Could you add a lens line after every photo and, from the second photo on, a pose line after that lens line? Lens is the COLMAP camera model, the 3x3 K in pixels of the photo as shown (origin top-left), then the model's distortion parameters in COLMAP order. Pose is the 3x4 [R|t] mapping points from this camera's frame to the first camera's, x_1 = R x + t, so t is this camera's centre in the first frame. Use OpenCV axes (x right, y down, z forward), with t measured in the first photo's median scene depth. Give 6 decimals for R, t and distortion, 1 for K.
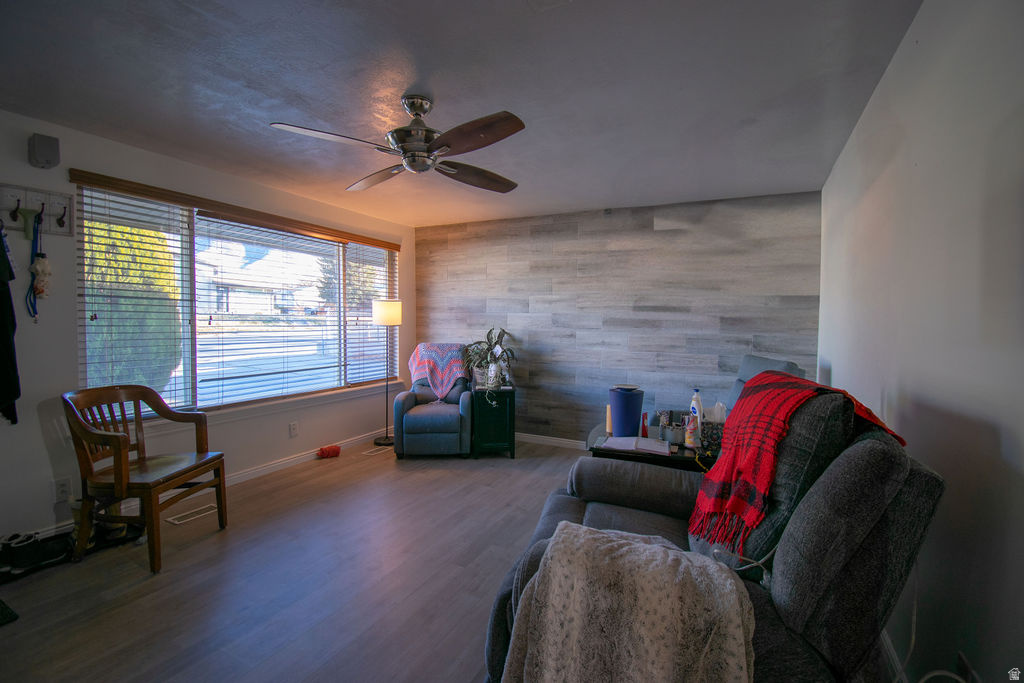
lens RADIAL K [[454.3, 0, 510.2], [0, 454.3, 339.7], [0, 0, 1]] dist [0.020203, -0.022697]
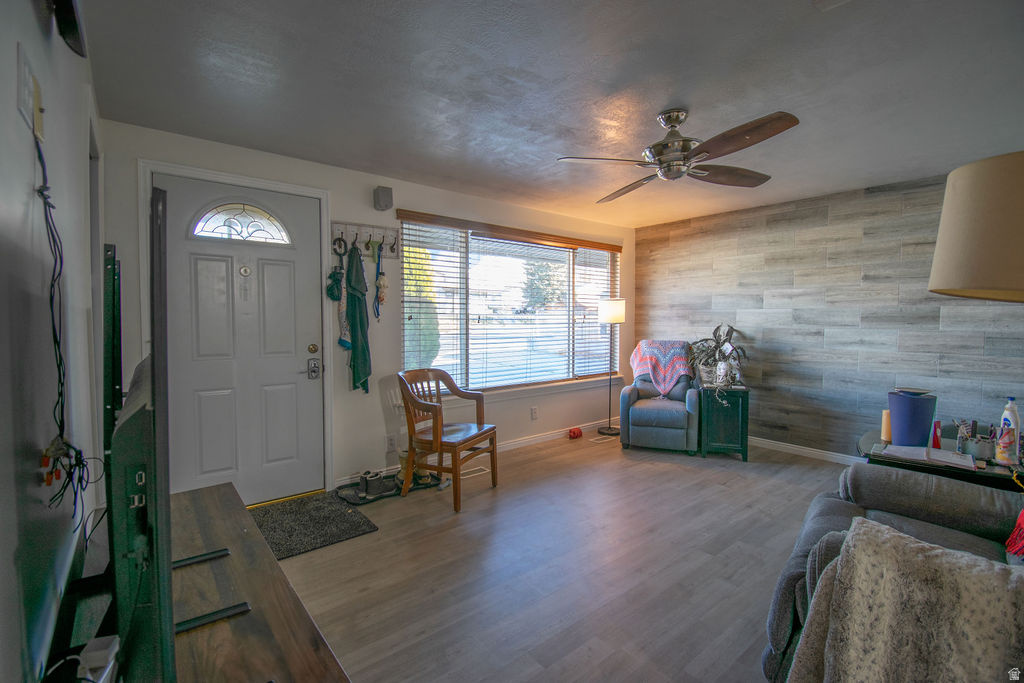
lens RADIAL K [[454.3, 0, 510.2], [0, 454.3, 339.7], [0, 0, 1]] dist [0.020203, -0.022697]
pose [[0.914929, 0.010017, -0.403491, -0.094921], [-0.008003, 0.999946, 0.006678, 0.004190], [0.403535, -0.002881, 0.914959, -0.116603]]
